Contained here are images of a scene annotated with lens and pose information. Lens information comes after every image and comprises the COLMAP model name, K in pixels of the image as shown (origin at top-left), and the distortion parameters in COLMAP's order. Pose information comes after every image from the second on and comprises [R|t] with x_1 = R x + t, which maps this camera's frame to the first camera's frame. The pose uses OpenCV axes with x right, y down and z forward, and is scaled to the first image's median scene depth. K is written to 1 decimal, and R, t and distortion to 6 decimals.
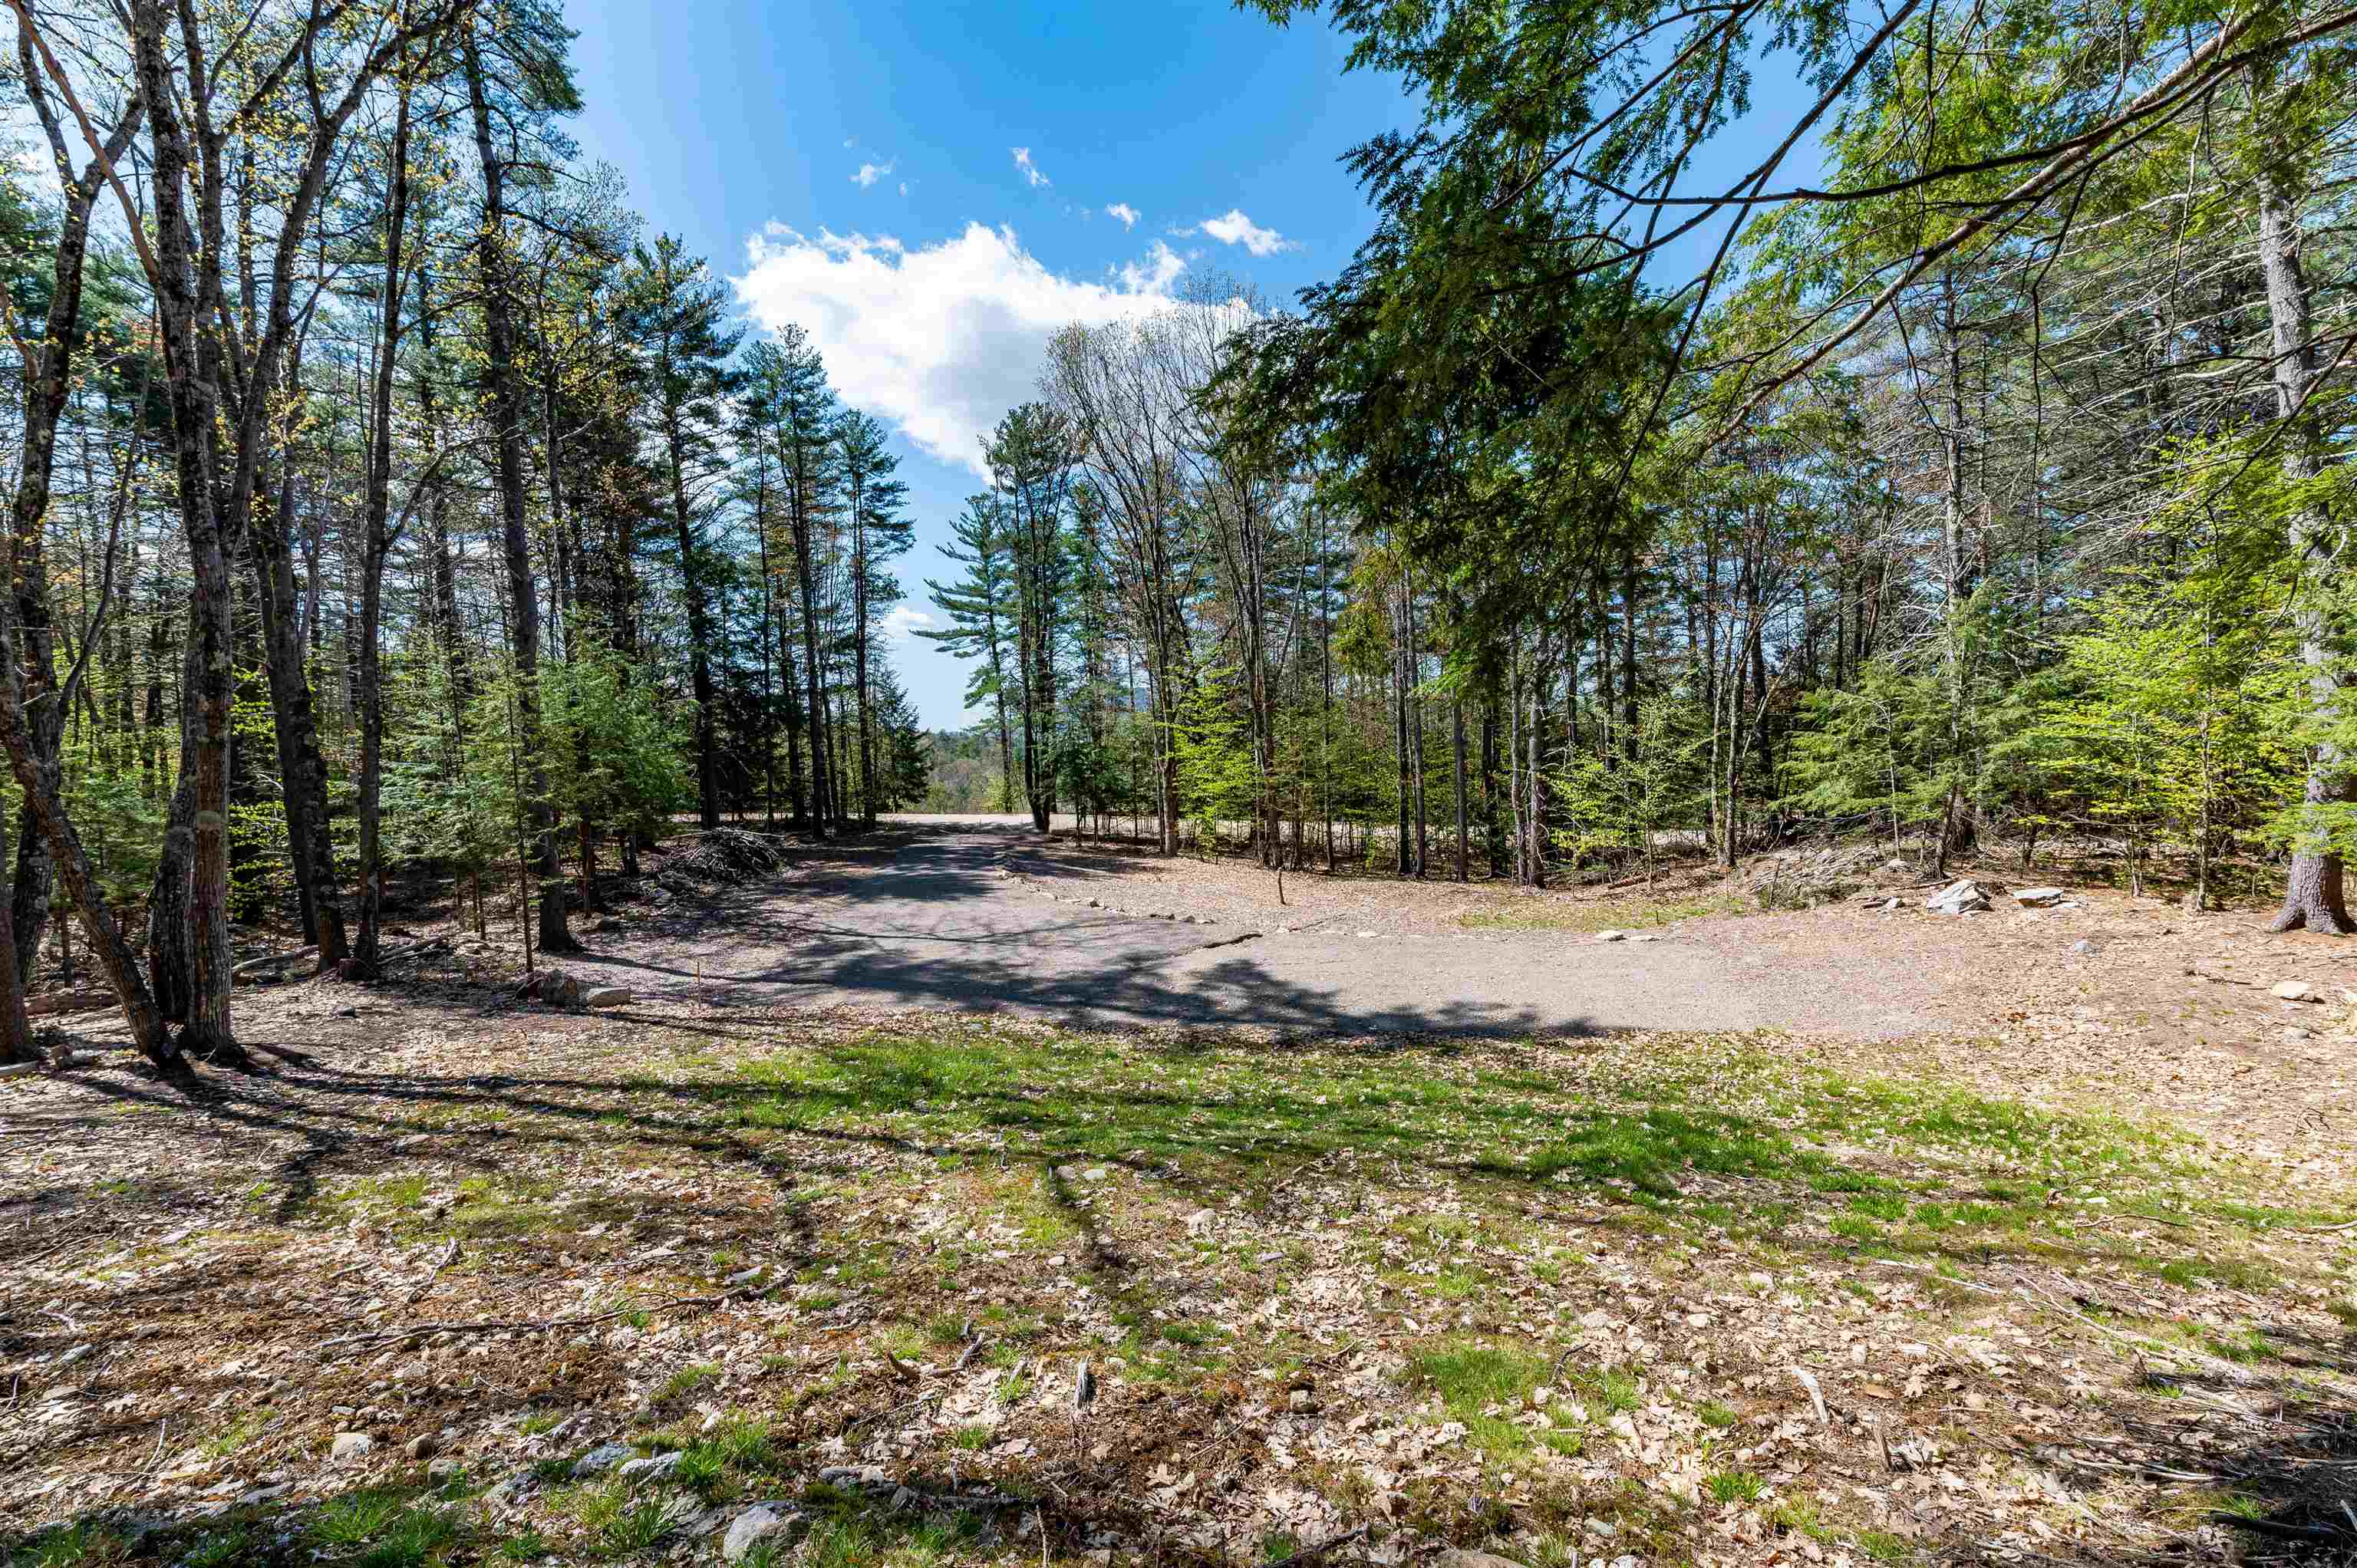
lens RADIAL K [[1123.4, 0, 1160.9], [0, 1123.4, 803.9], [0, 0, 1]] dist [0.001559, -0.000159]
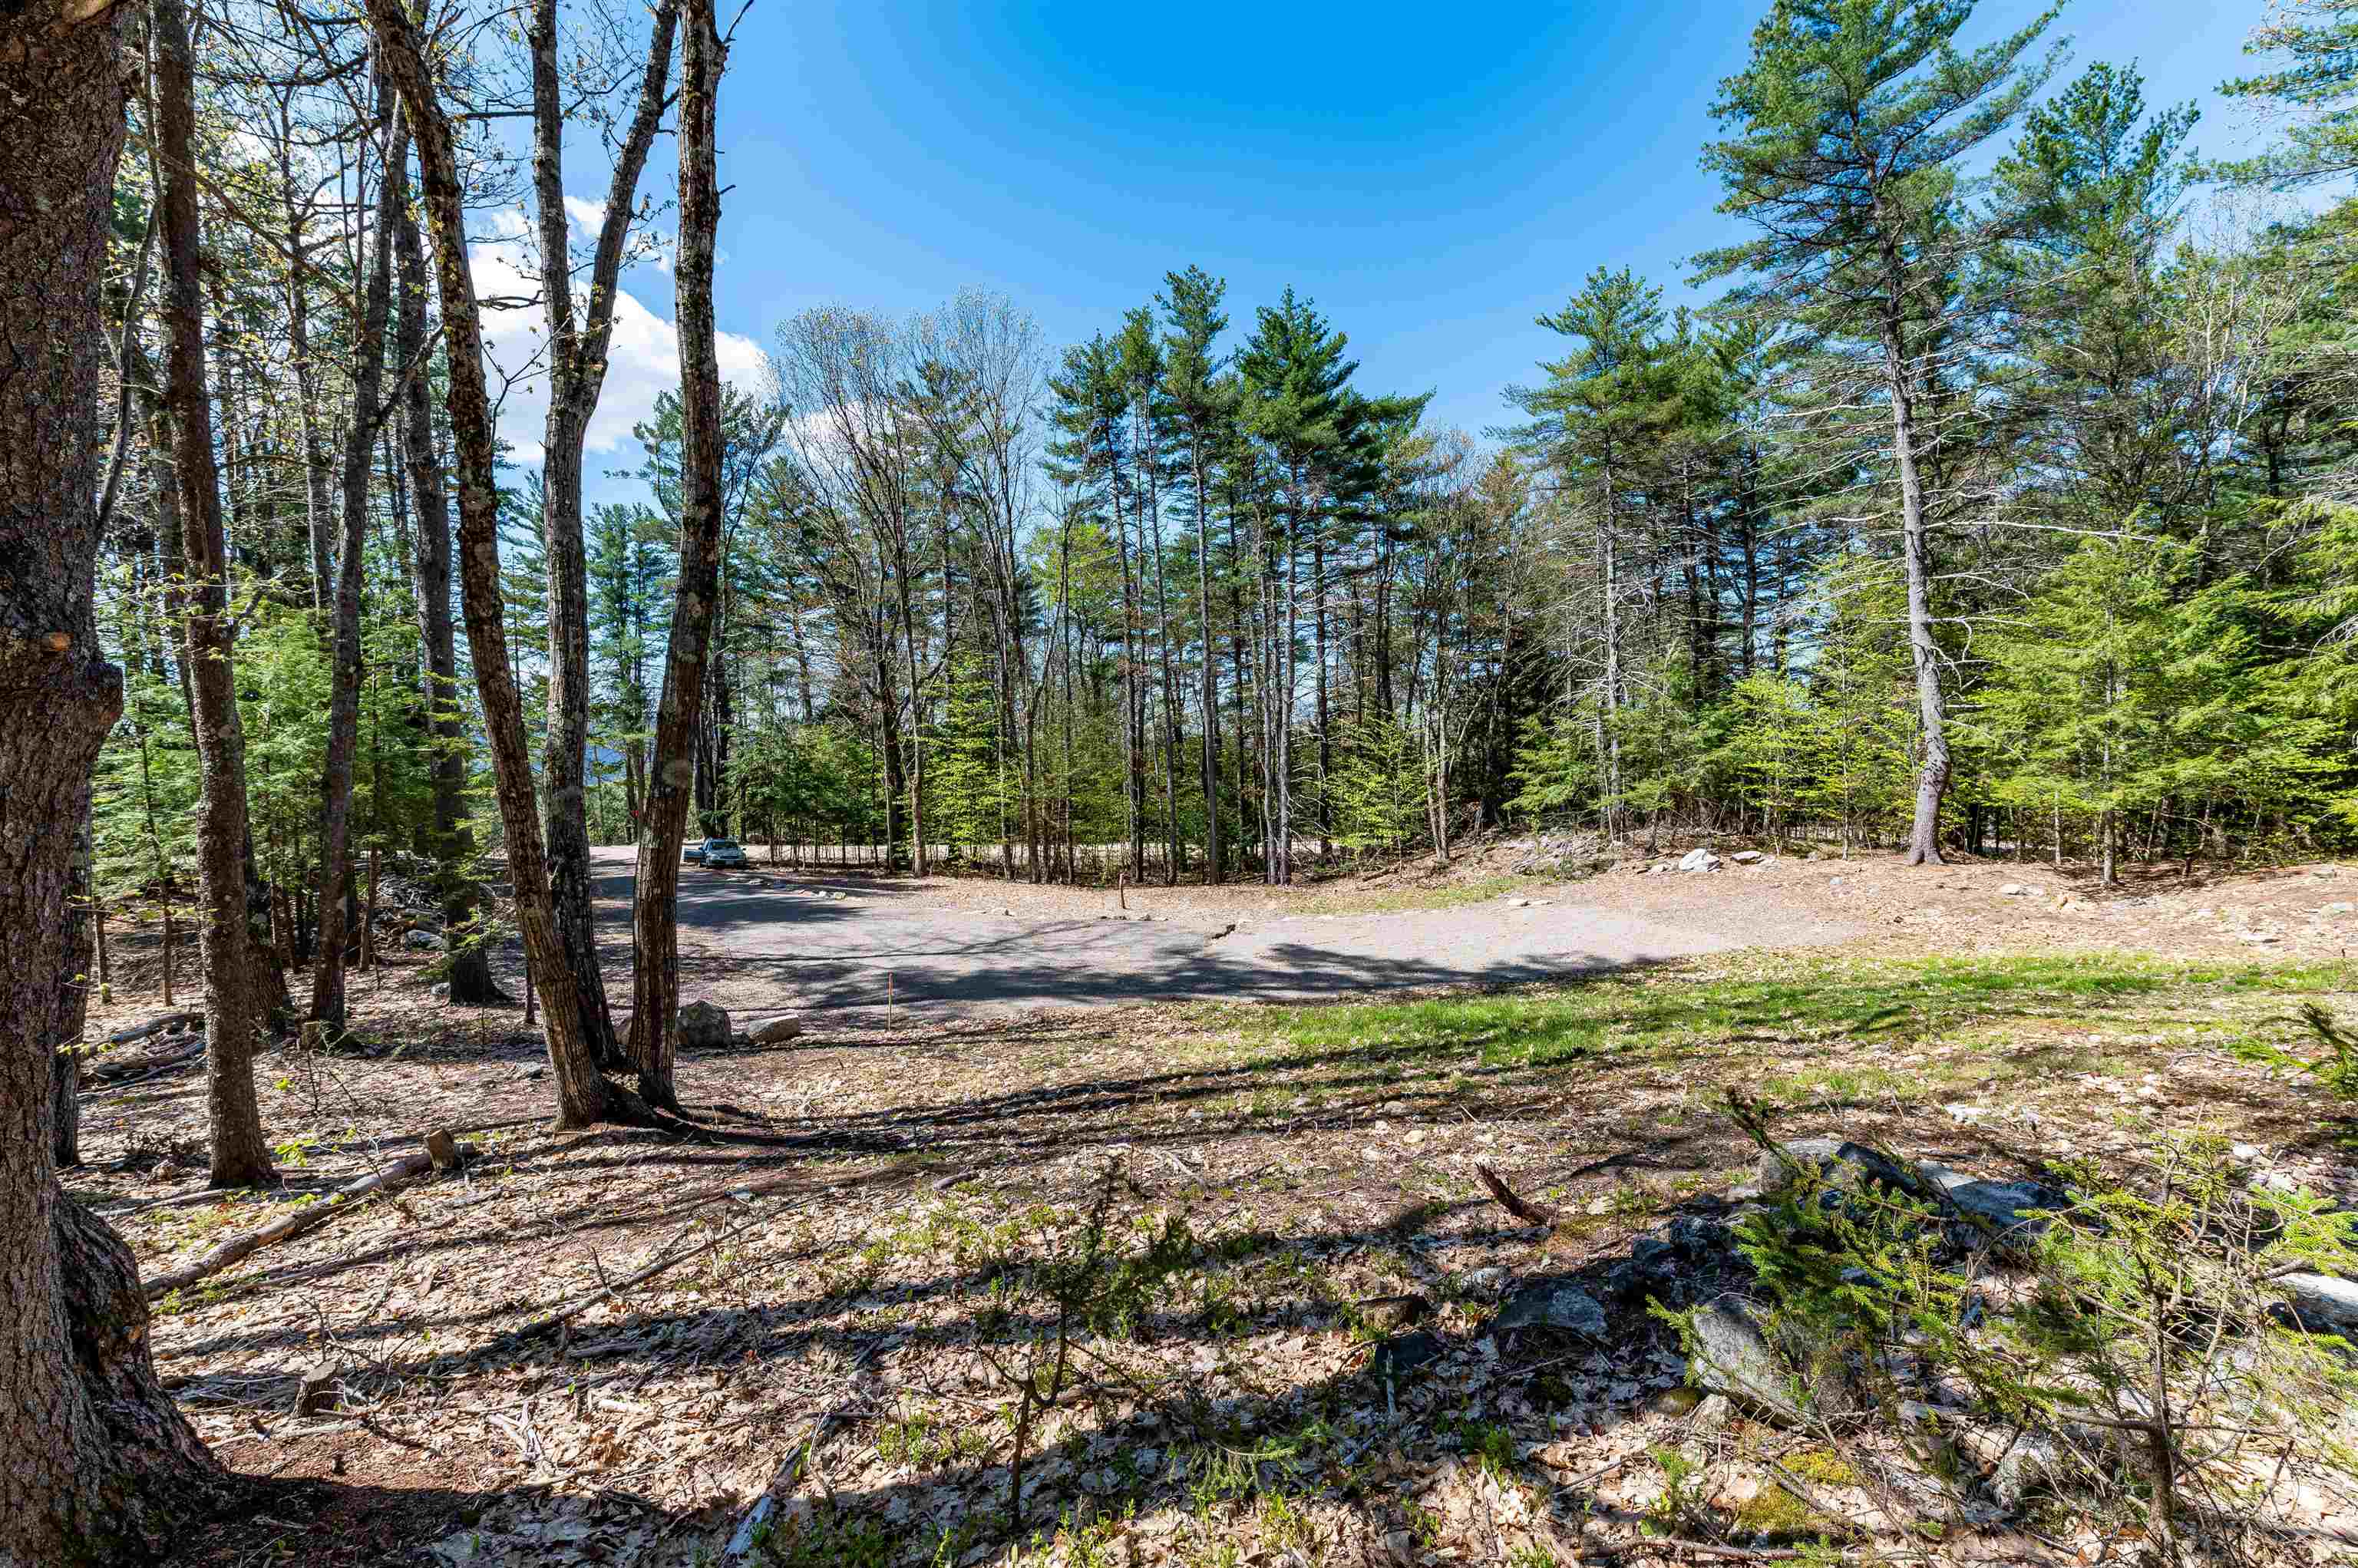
lens RADIAL K [[1124.0, 0, 1161.4], [0, 1124.0, 803.9], [0, 0, 1]] dist [0.001559, -0.000159]
pose [[0.851193, -0.006337, 0.524814, -0.574022], [0.025673, 0.999233, -0.029574, 0.032511], [-0.524224, 0.038646, 0.850703, 0.132490]]
